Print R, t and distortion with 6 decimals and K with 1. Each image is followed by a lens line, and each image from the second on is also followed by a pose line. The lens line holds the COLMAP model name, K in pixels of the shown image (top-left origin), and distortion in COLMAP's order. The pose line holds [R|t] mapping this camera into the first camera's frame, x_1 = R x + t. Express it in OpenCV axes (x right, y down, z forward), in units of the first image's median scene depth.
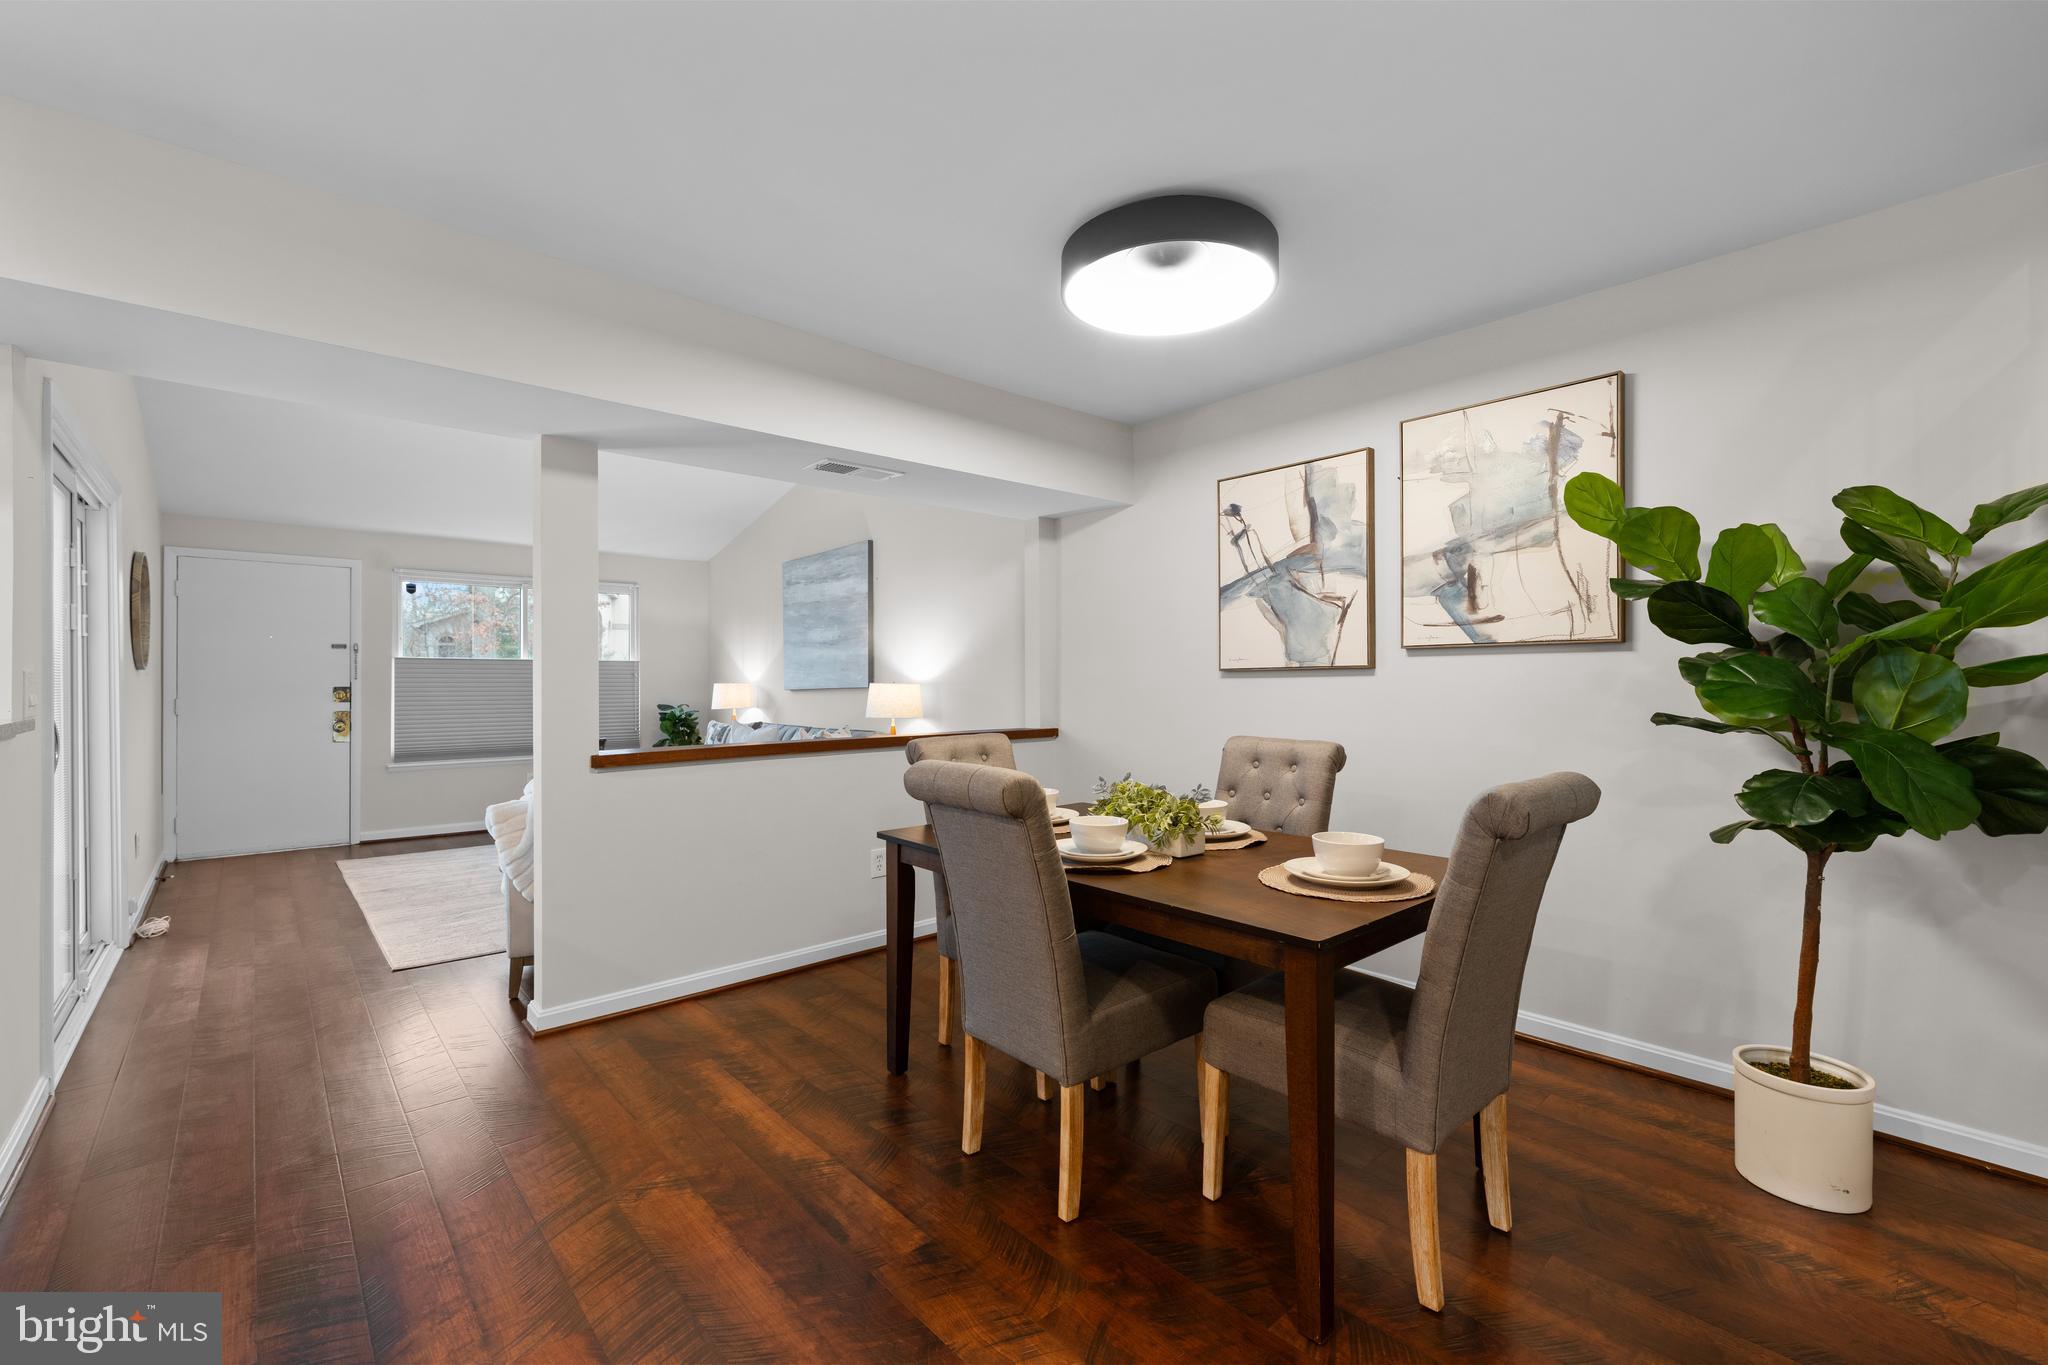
lens RADIAL K [[866.5, 0, 1024.2], [0, 866.5, 677.6], [0, 0, 1]] dist [-0.000894, -0.000931]
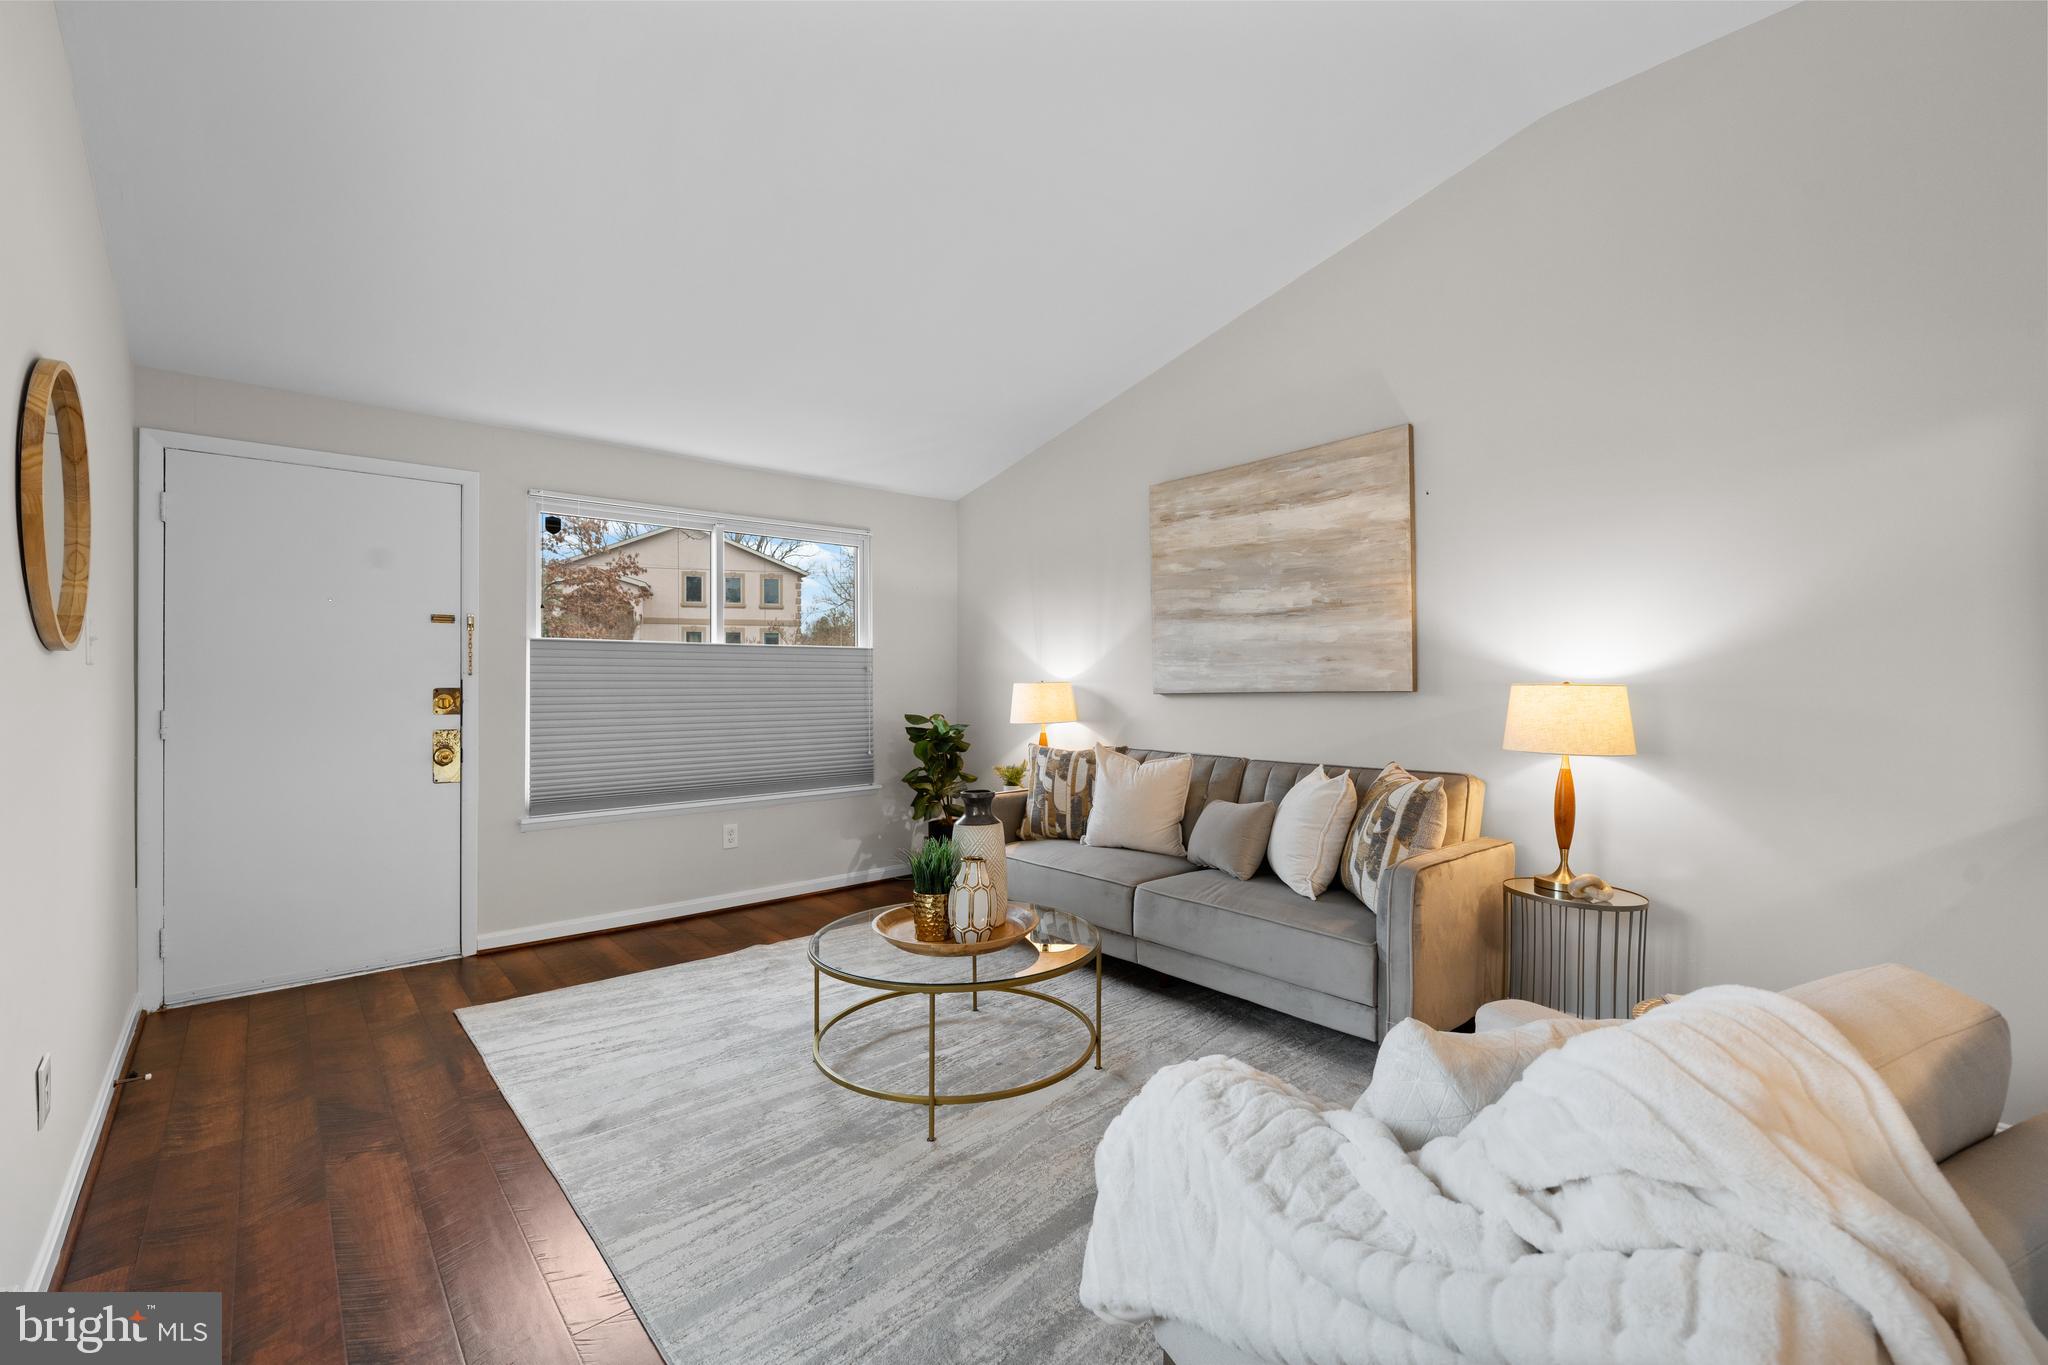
lens RADIAL K [[866.5, 0, 1021.3], [0, 866.5, 680.9], [0, 0, 1]] dist [-0.000894, -0.000931]
pose [[0.999971, 0.001446, -0.007493, -0.682584], [-0.001397, 0.999978, 0.006476, 0.002705], [0.007502, -0.006466, 0.999951, 0.721159]]
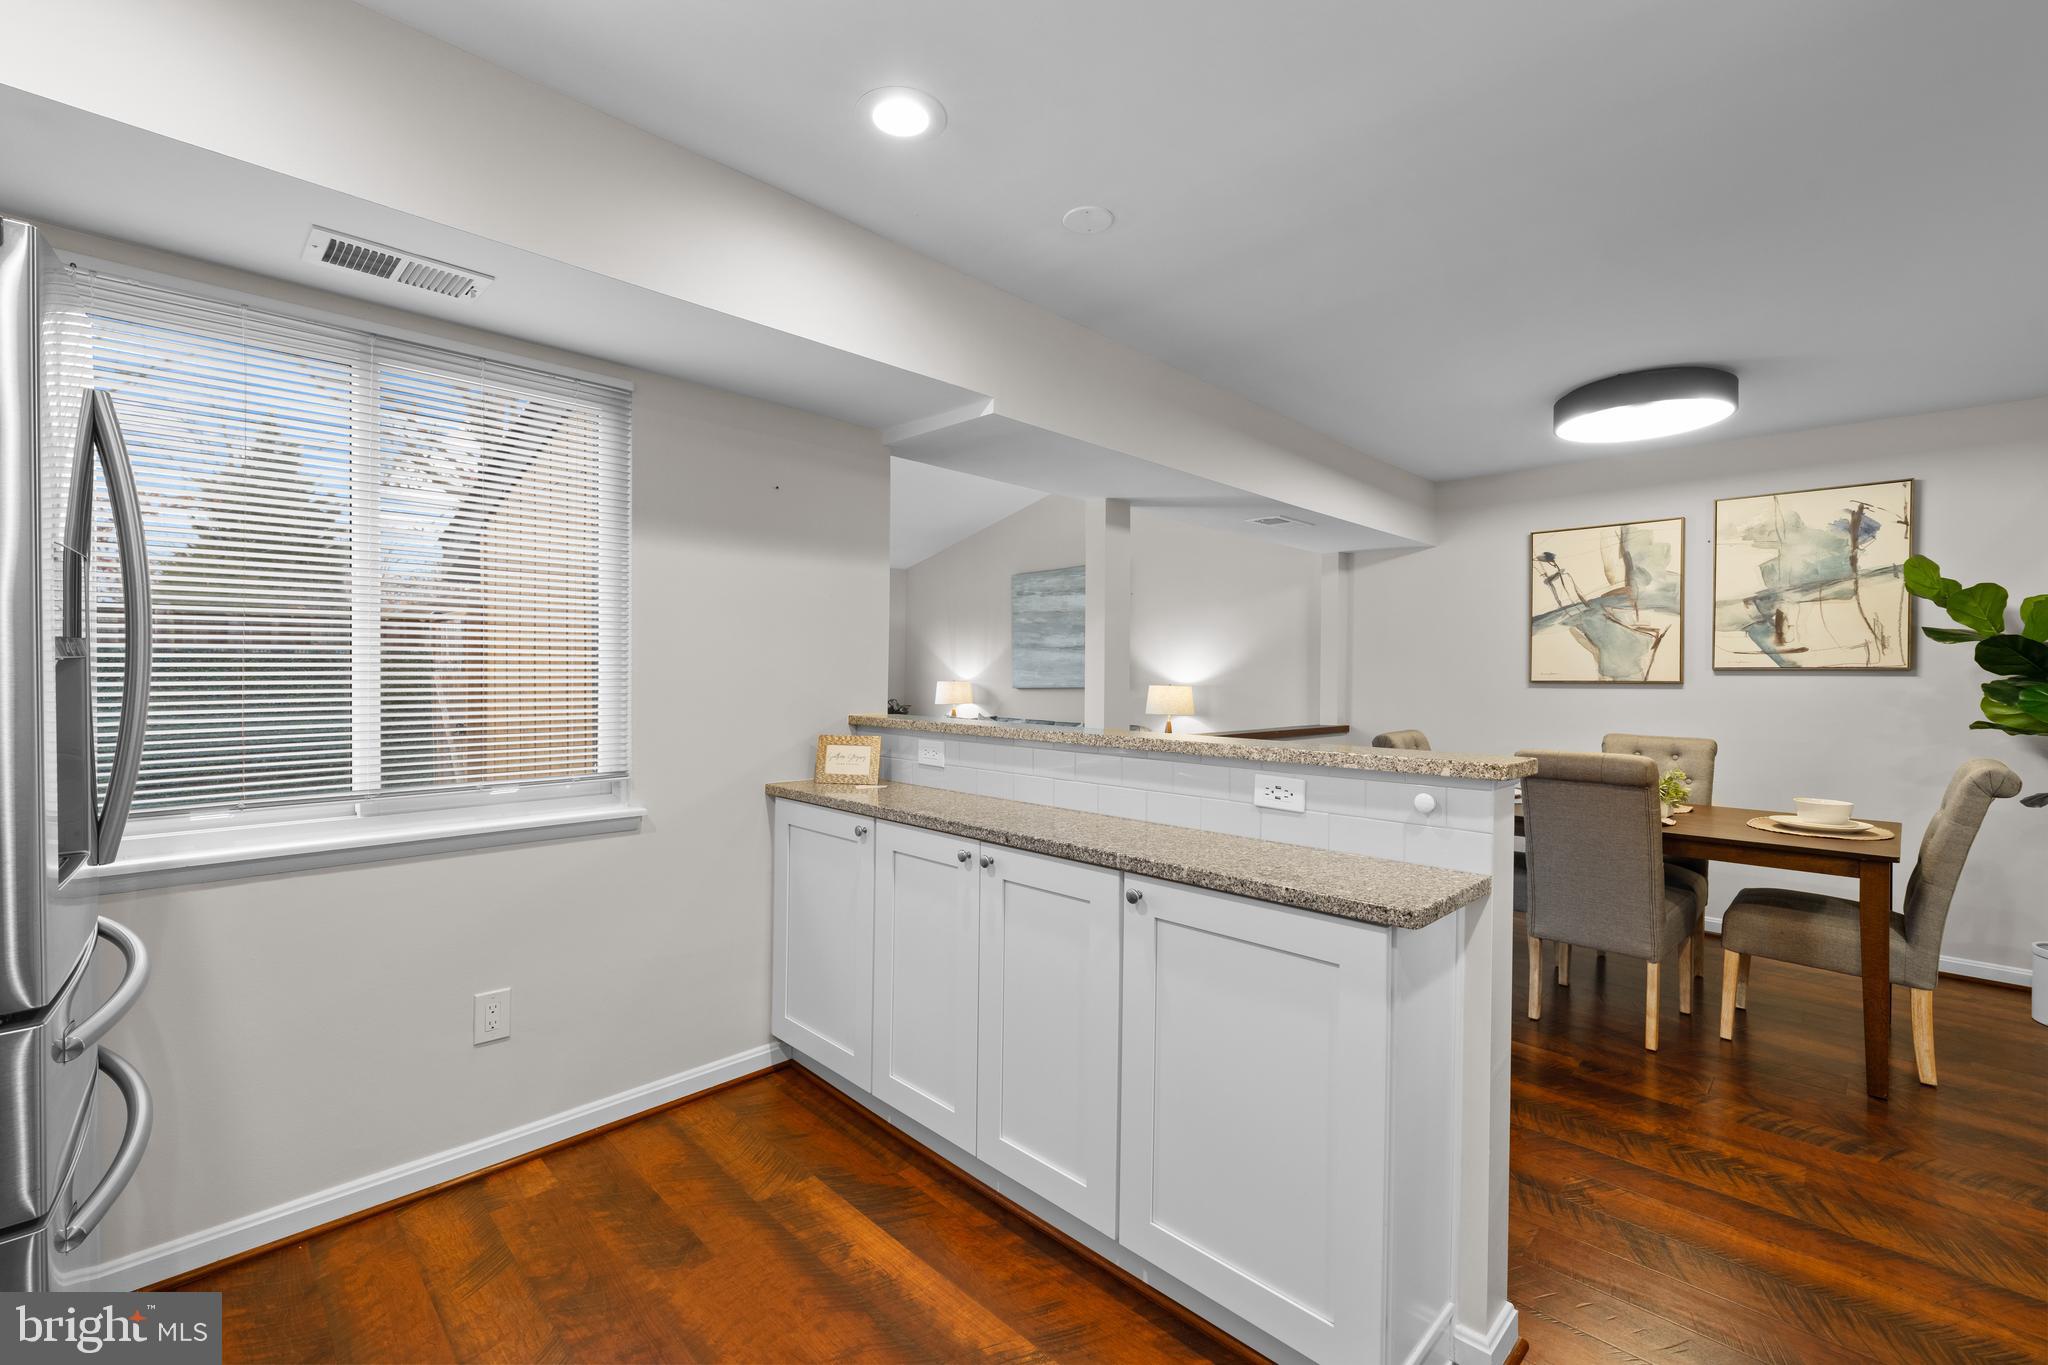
lens RADIAL K [[866.5, 0, 1022.7], [0, 866.5, 678.7], [0, 0, 1]] dist [-0.000894, -0.000931]
pose [[0.998428, 0.012742, 0.054574, -0.607251], [-0.013230, 0.999876, 0.008588, -0.014272], [-0.054458, -0.009297, 0.998473, -0.241585]]
